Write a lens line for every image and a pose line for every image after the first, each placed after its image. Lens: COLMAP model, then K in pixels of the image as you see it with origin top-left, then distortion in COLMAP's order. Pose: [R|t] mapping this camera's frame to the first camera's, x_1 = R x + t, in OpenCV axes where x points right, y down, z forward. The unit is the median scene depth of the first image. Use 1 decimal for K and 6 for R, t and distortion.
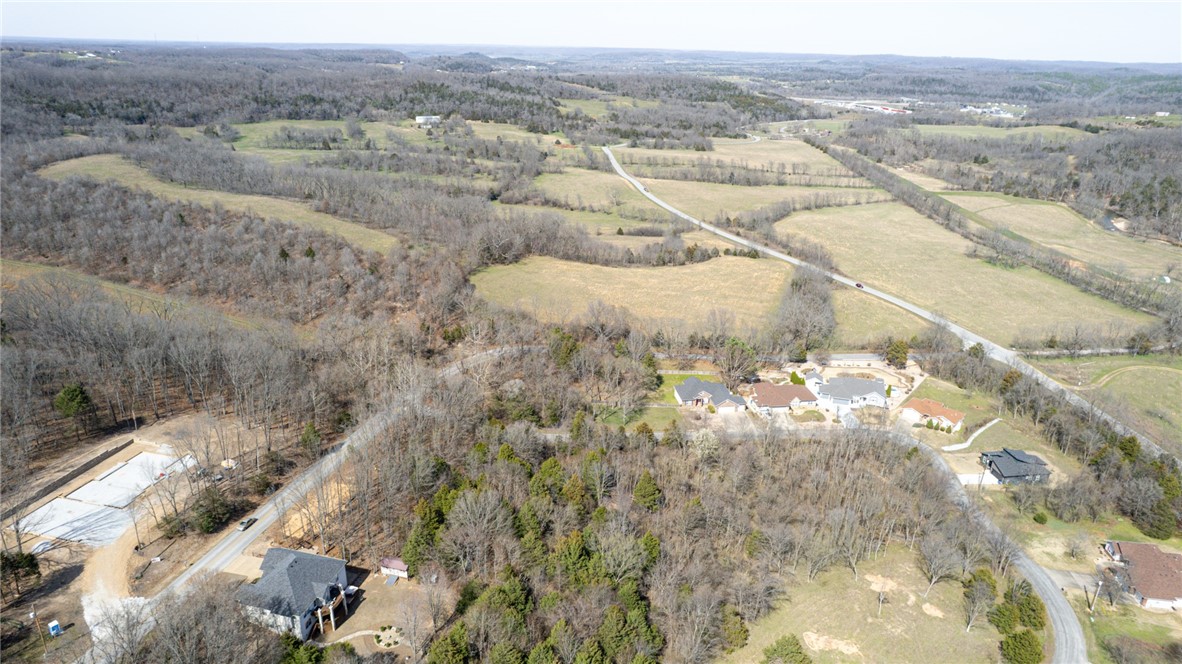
lens RADIAL K [[717.5, 0, 591.0], [0, 717.5, 332.0], [0, 0, 1]] dist [-0.071680, 0.058654]
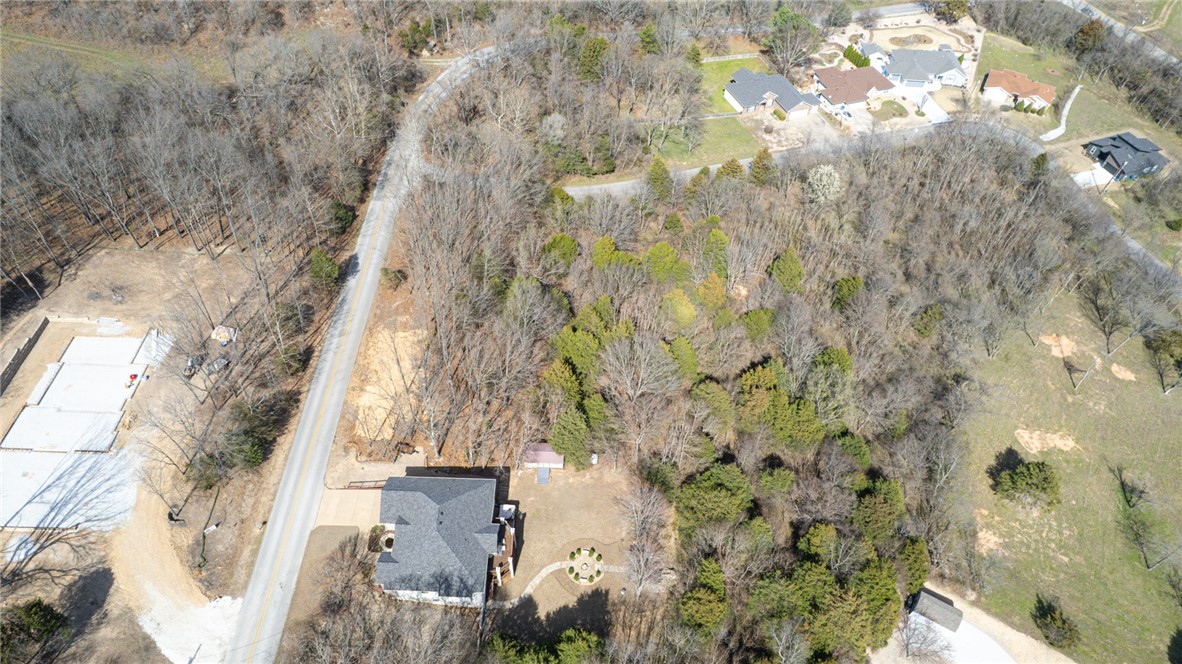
lens RADIAL K [[717.5, 0, 591.0], [0, 717.5, 332.0], [0, 0, 1]] dist [-0.071680, 0.058654]
pose [[0.976884, -0.161326, 0.140256, -0.253262], [0.071760, 0.865511, 0.495723, -0.121928], [-0.201366, -0.474200, 0.857080, 0.336848]]
